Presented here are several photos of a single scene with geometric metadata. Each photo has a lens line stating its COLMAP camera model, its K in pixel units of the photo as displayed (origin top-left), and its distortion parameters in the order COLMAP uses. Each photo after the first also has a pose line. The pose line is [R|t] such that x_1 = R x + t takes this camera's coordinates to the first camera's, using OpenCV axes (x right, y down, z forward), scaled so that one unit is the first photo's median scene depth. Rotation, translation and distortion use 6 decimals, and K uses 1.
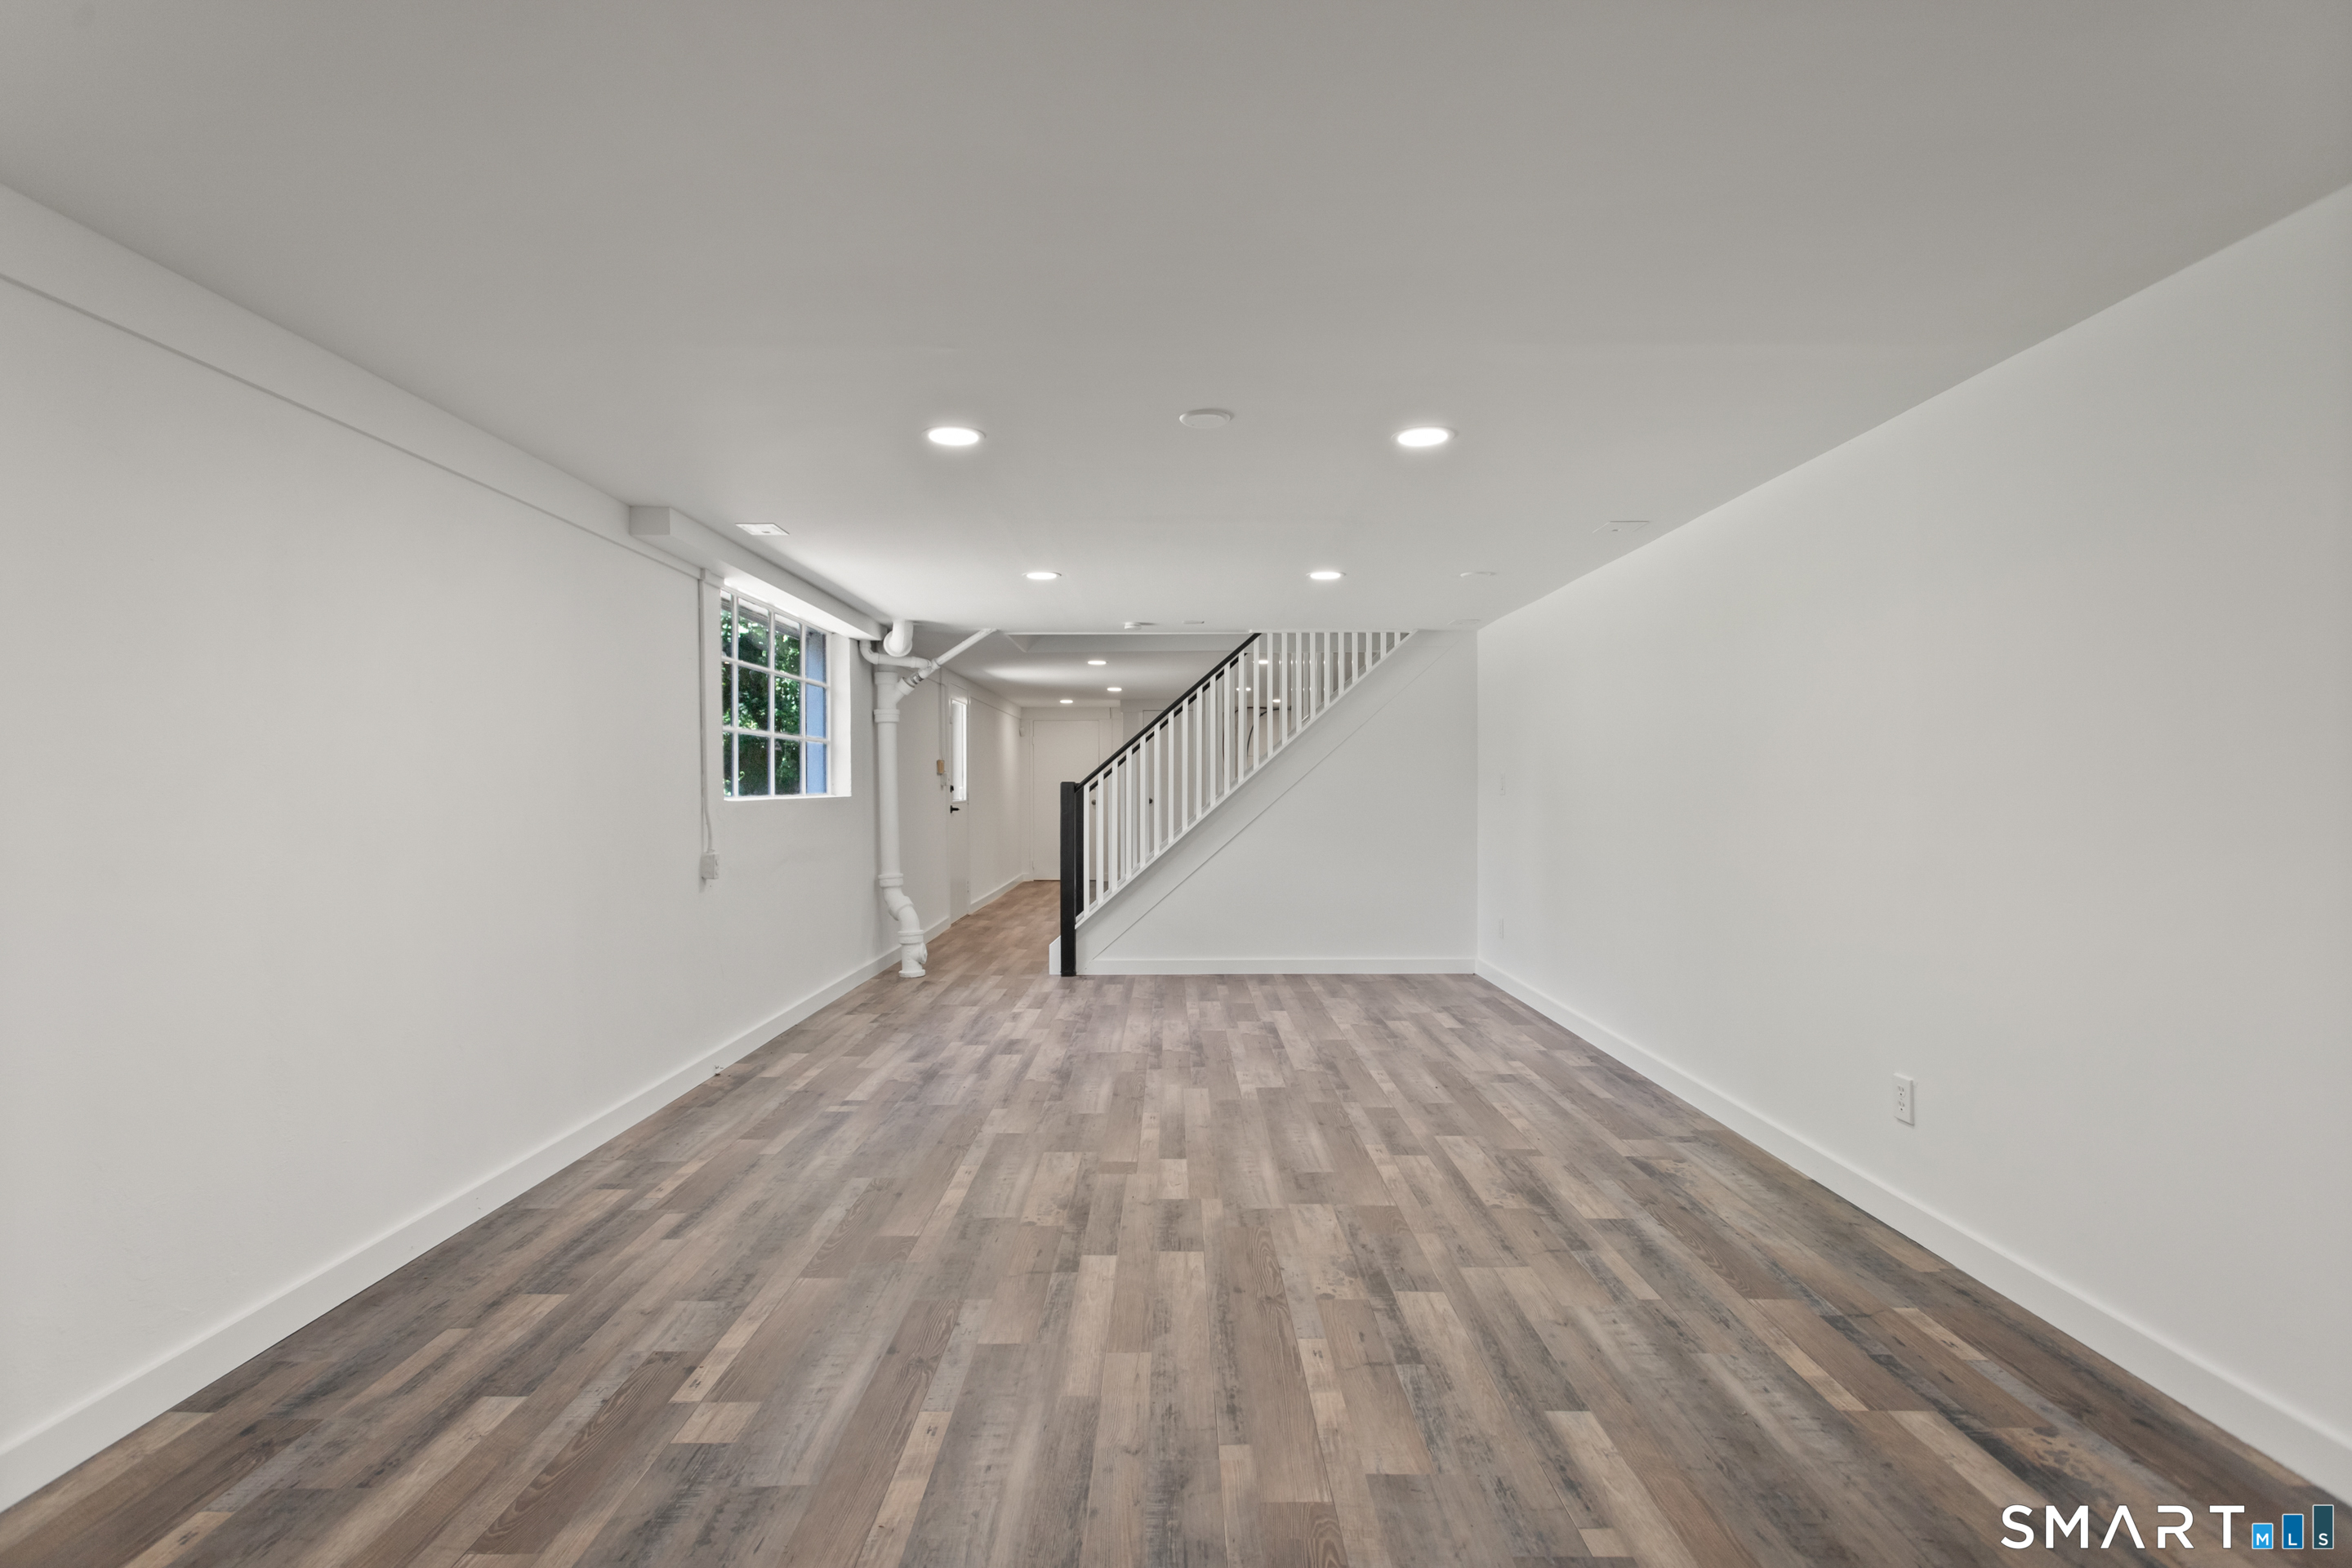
lens RADIAL K [[1119.3, 0, 1164.5], [0, 1119.3, 786.0], [0, 0, 1]] dist [-0.001162, 0.001784]
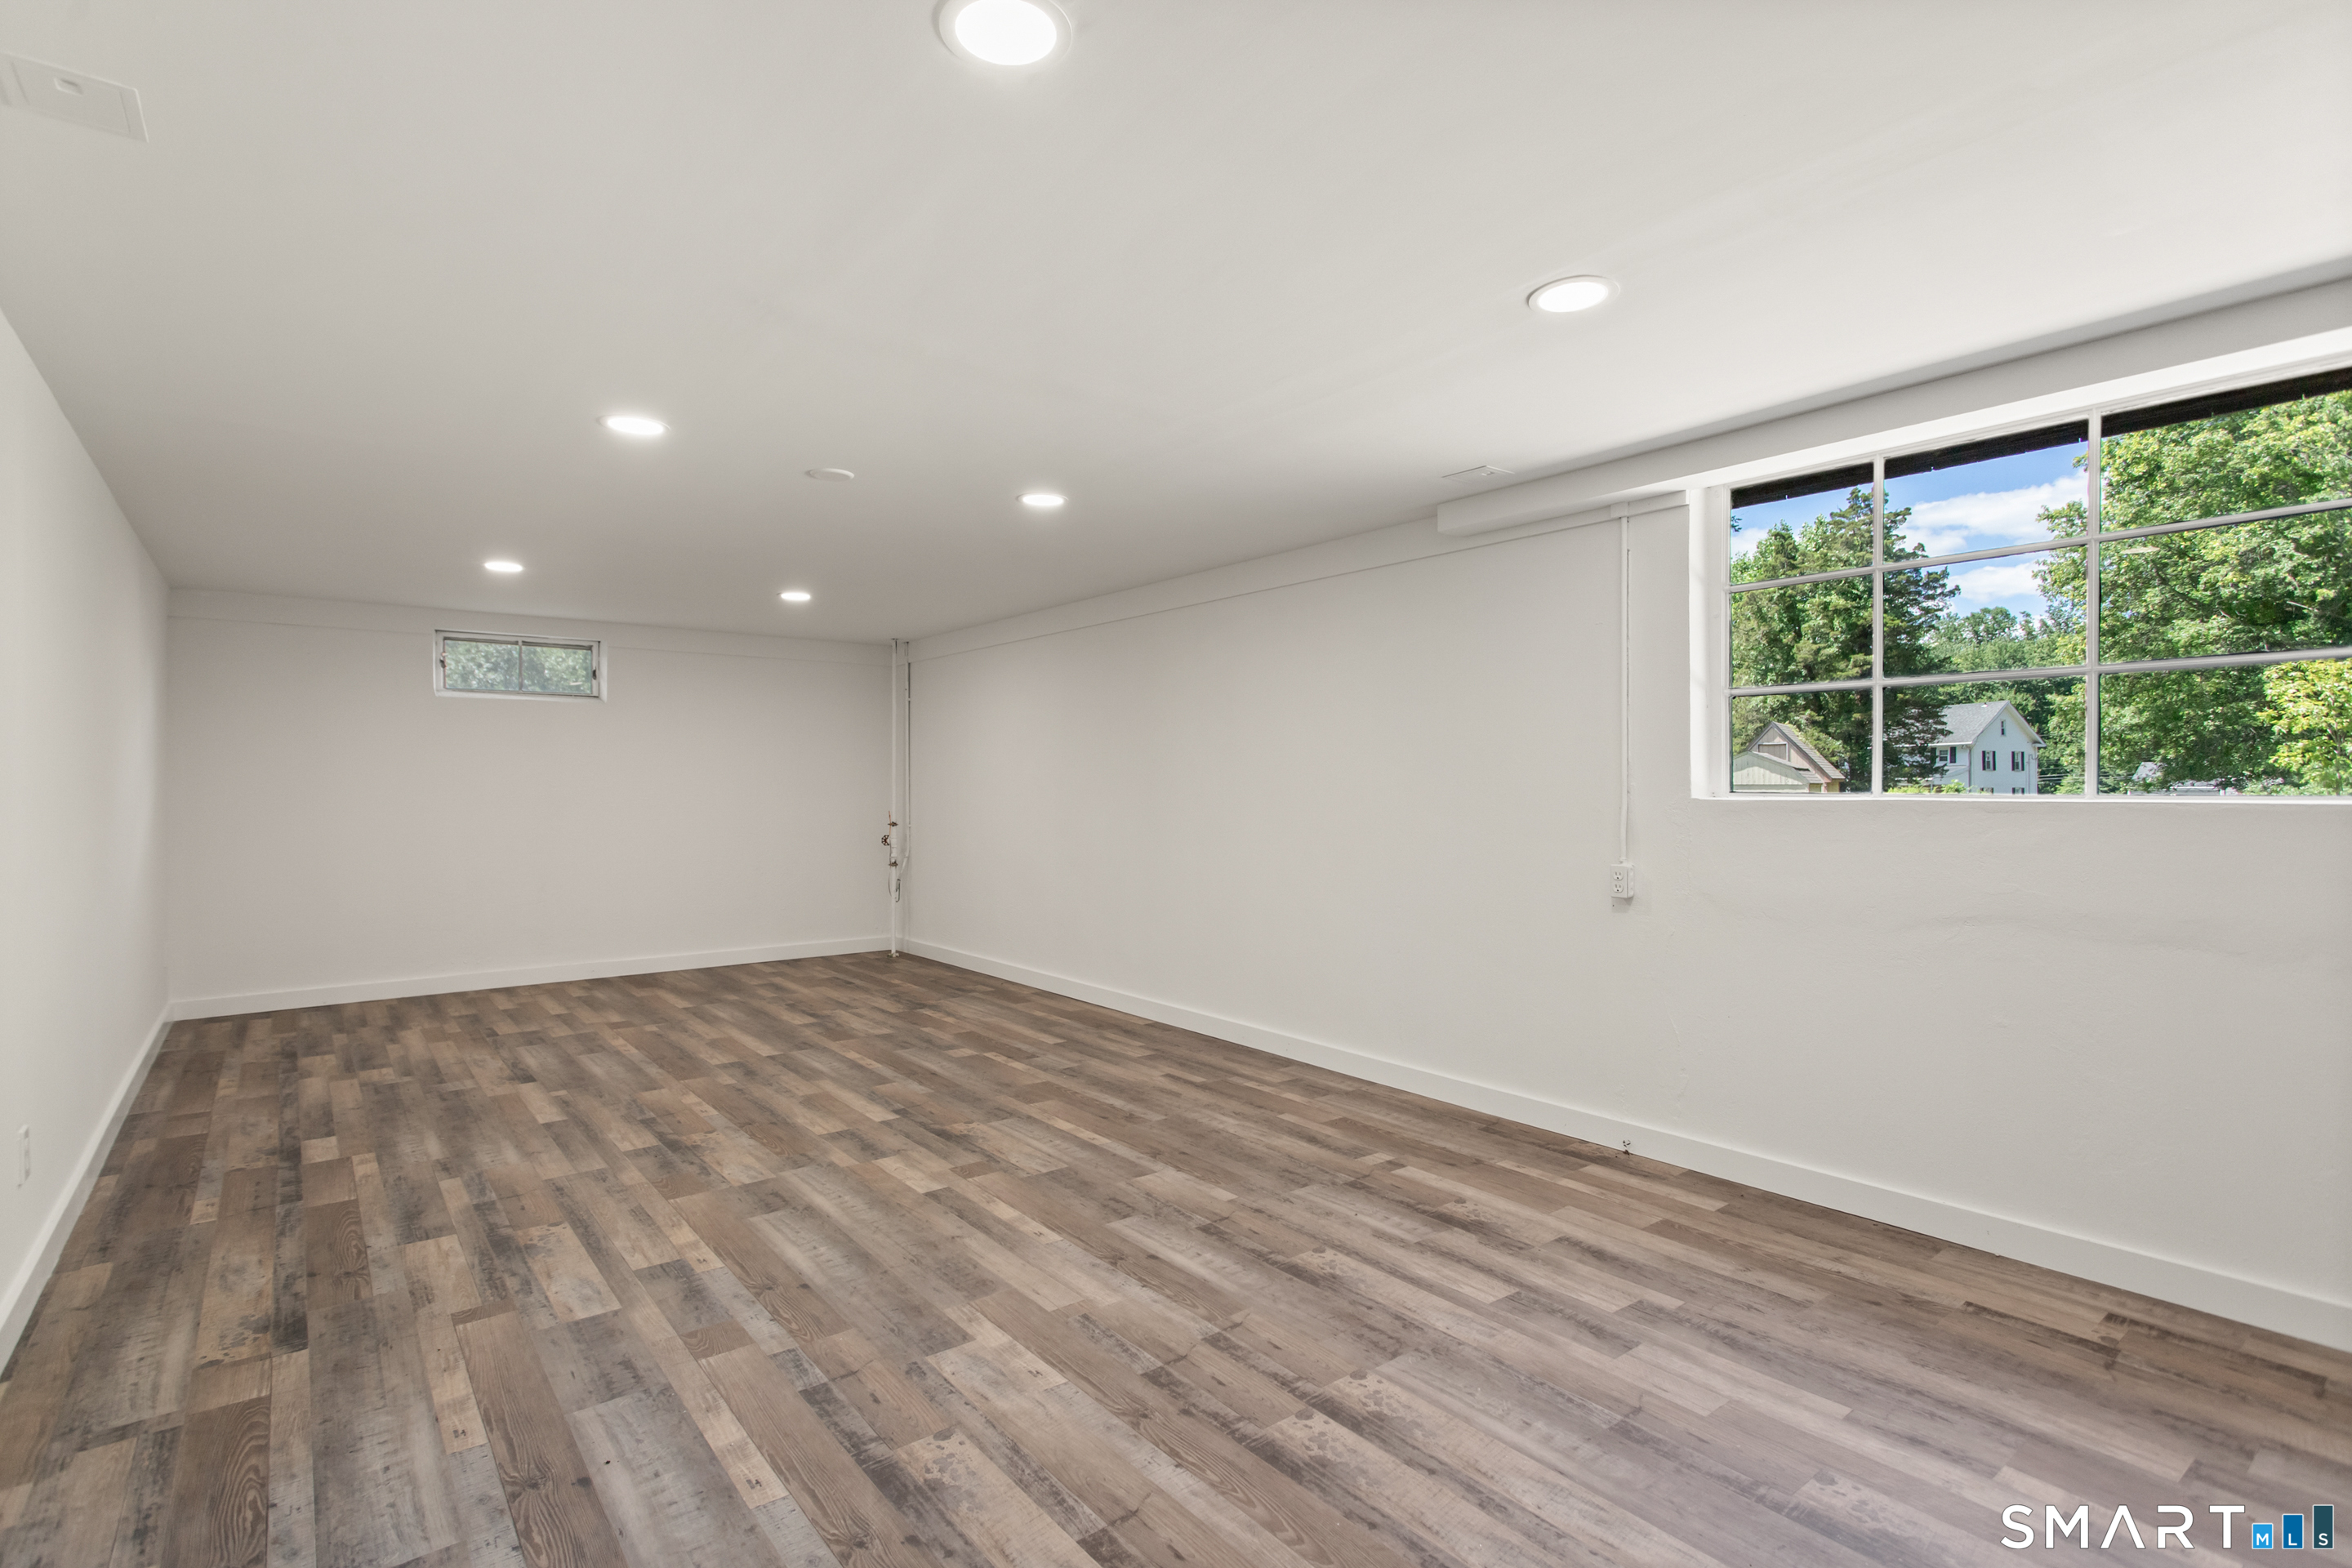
lens RADIAL K [[1119.3, 0, 1167.3], [0, 1119.3, 796.1], [0, 0, 1]] dist [-0.001162, 0.001784]
pose [[-0.783607, 0.009381, -0.621186, 0.459051], [0.004816, 0.999948, 0.009025, 0.006074], [0.621238, 0.004080, -0.783611, 1.989549]]
